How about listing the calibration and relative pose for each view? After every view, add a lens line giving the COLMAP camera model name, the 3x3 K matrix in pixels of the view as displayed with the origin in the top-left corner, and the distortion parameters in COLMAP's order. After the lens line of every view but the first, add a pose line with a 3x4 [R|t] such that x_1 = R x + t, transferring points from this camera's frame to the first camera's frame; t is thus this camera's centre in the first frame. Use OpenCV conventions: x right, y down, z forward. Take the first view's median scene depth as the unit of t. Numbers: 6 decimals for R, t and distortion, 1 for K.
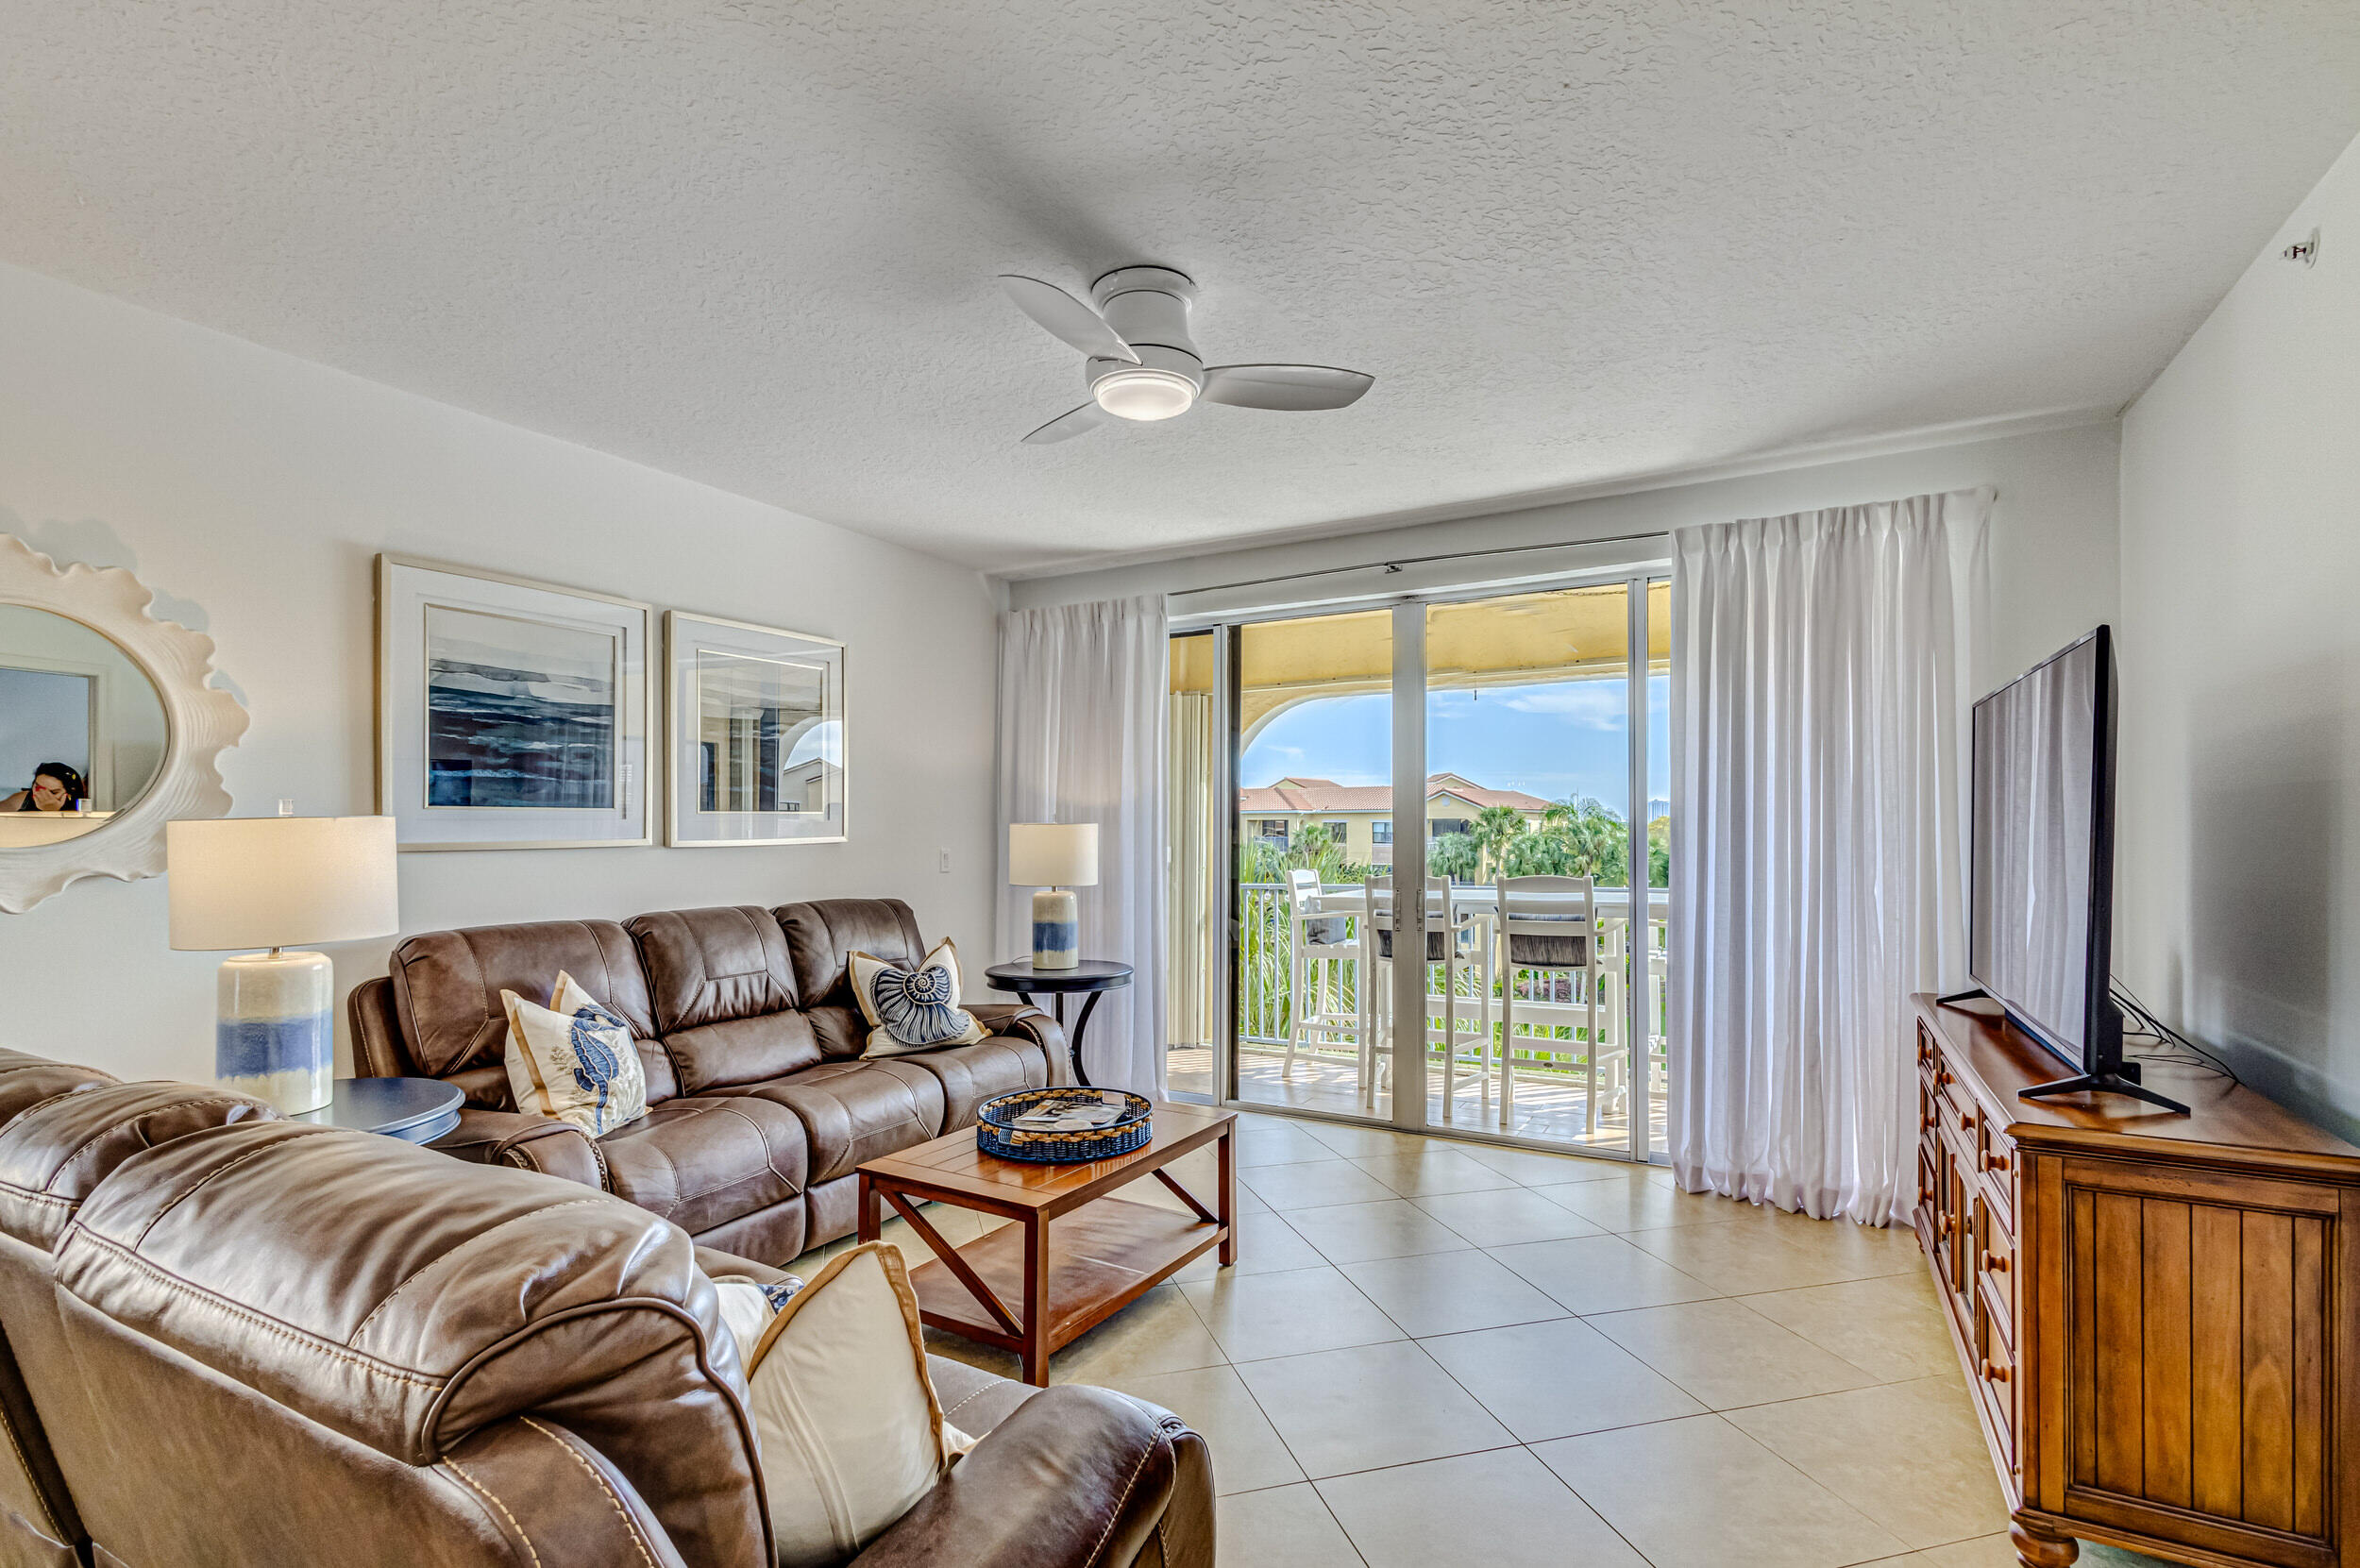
lens RADIAL K [[1119.3, 0, 1164.5], [0, 1119.3, 820.5], [0, 0, 1]] dist [0.015881, -0.000533]
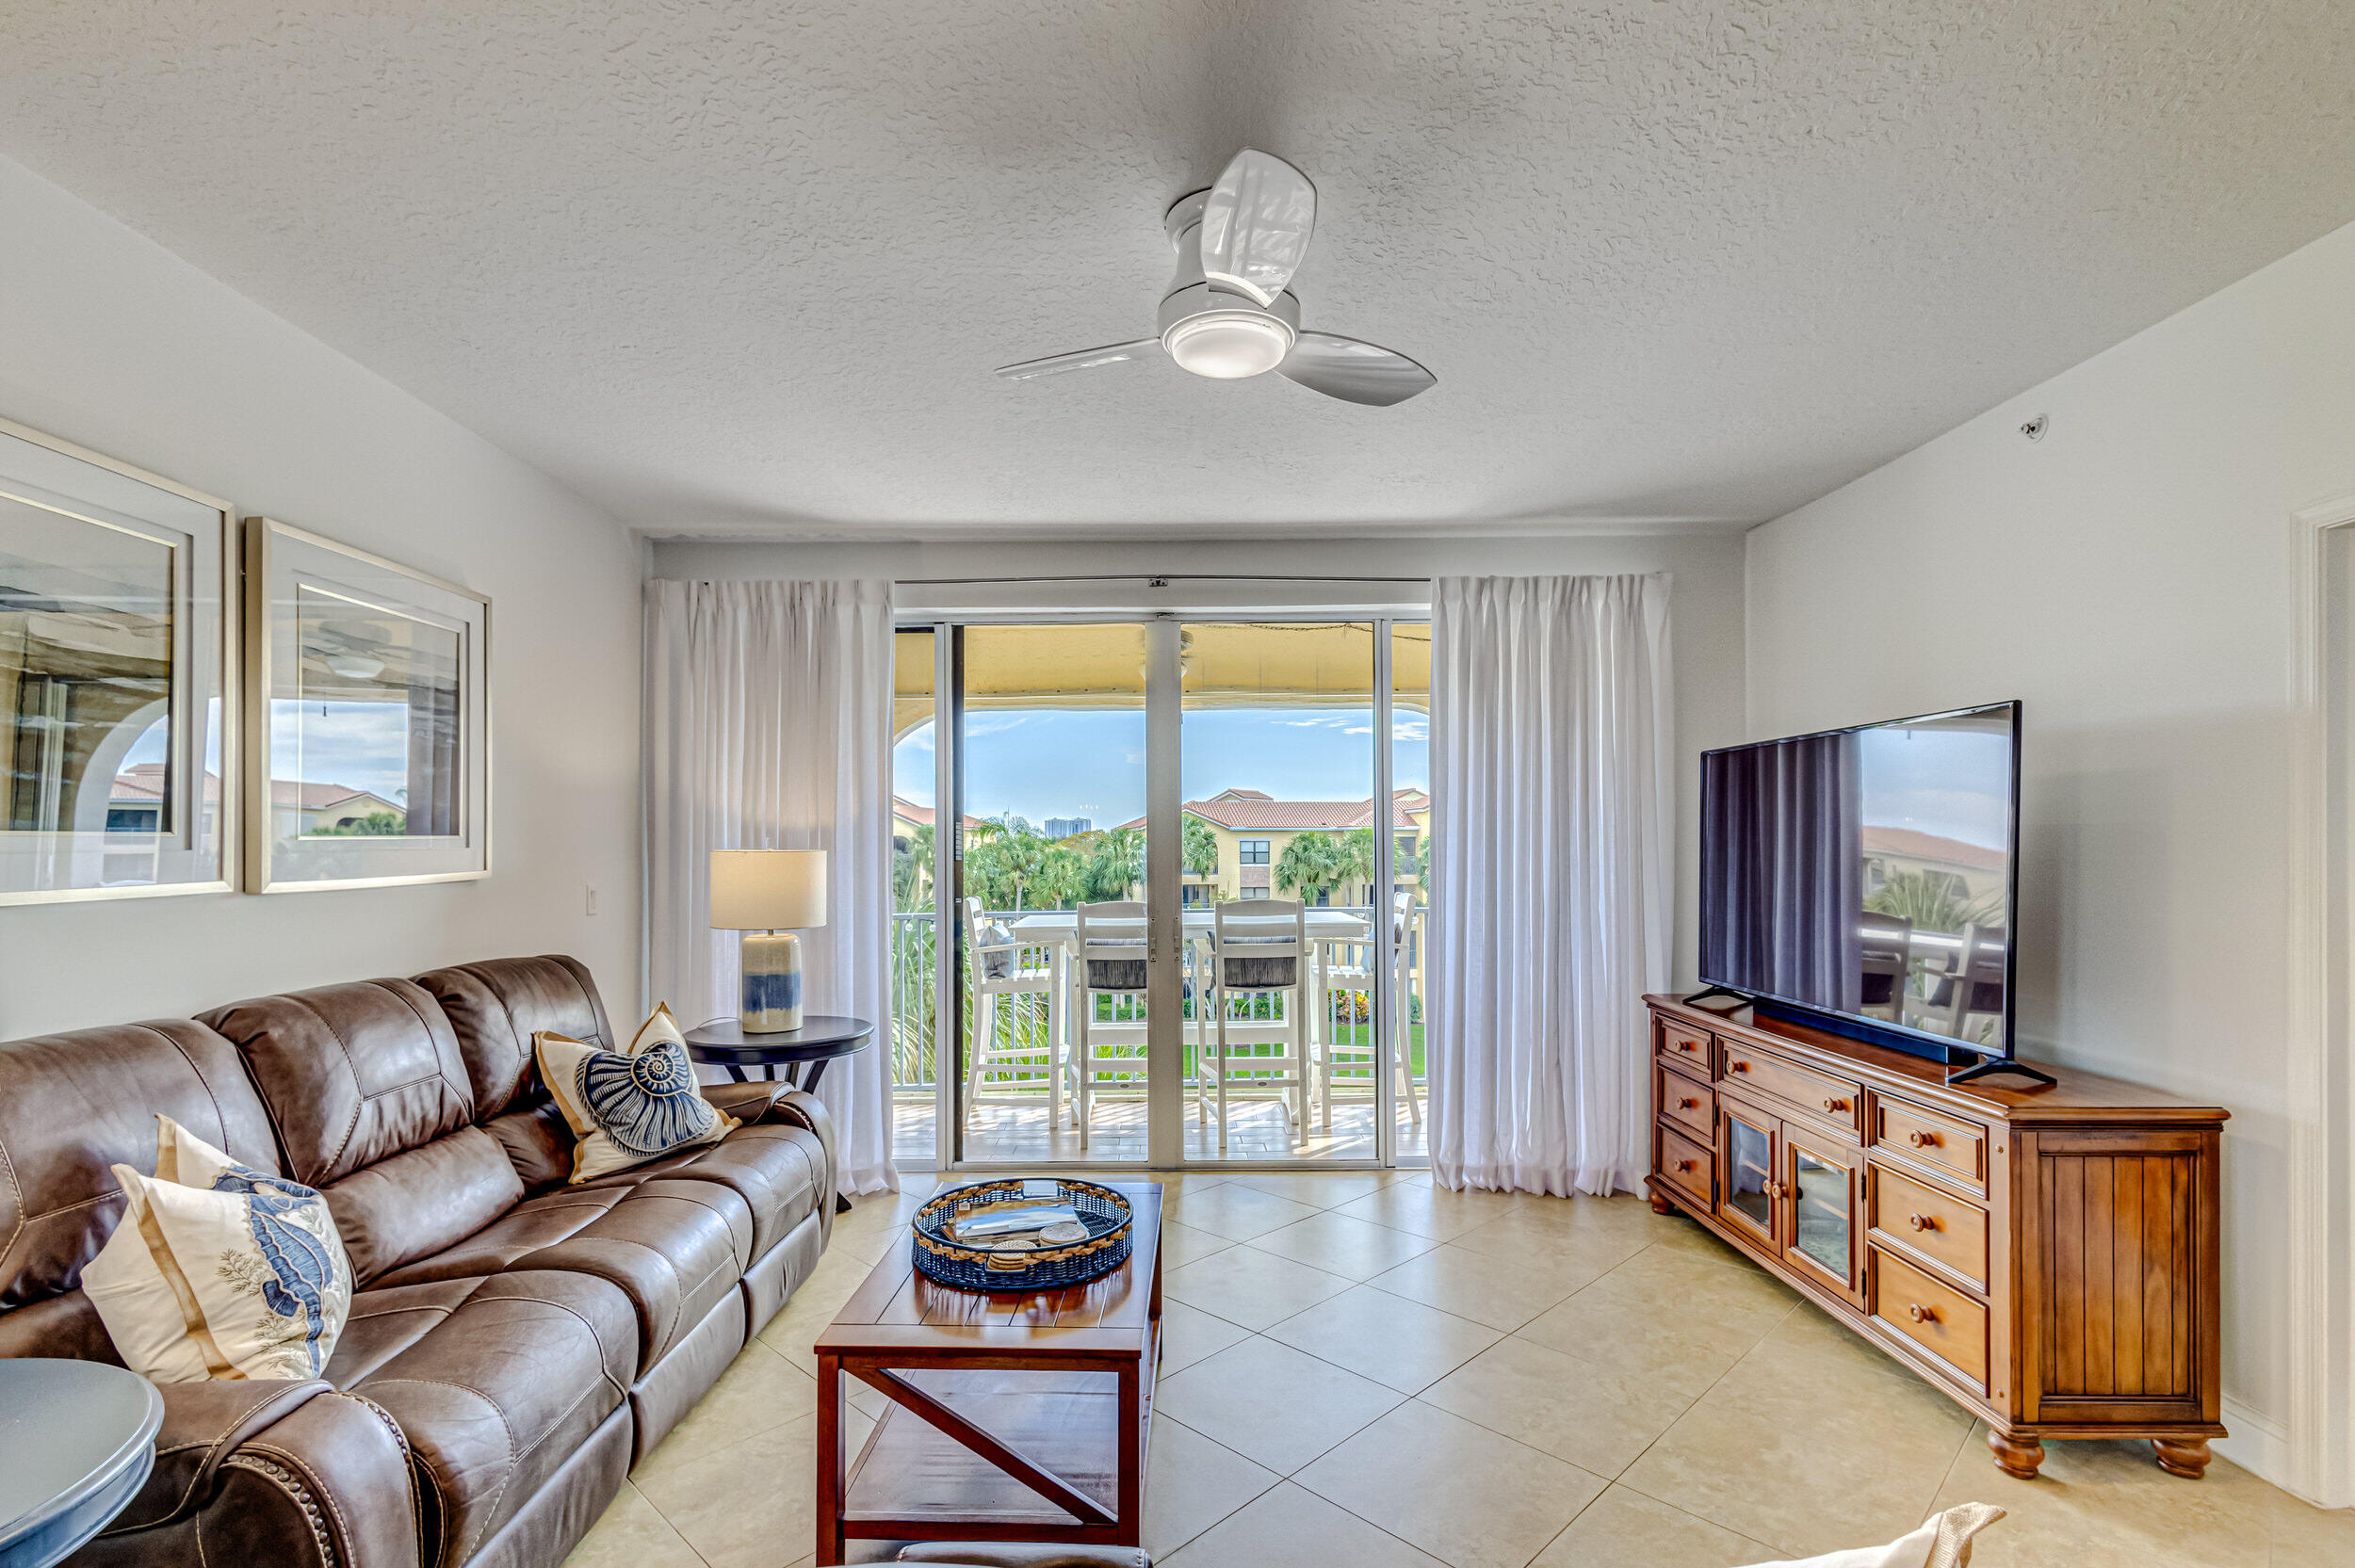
lens RADIAL K [[1125.1, 0, 1180.6], [0, 1125.1, 833.8], [0, 0, 1]] dist [0.014922, -0.000106]
pose [[0.869817, 0.003991, 0.493359, -0.299021], [-0.002698, 0.999991, -0.003334, -0.008883], [-0.493367, 0.001569, 0.869820, 0.185648]]
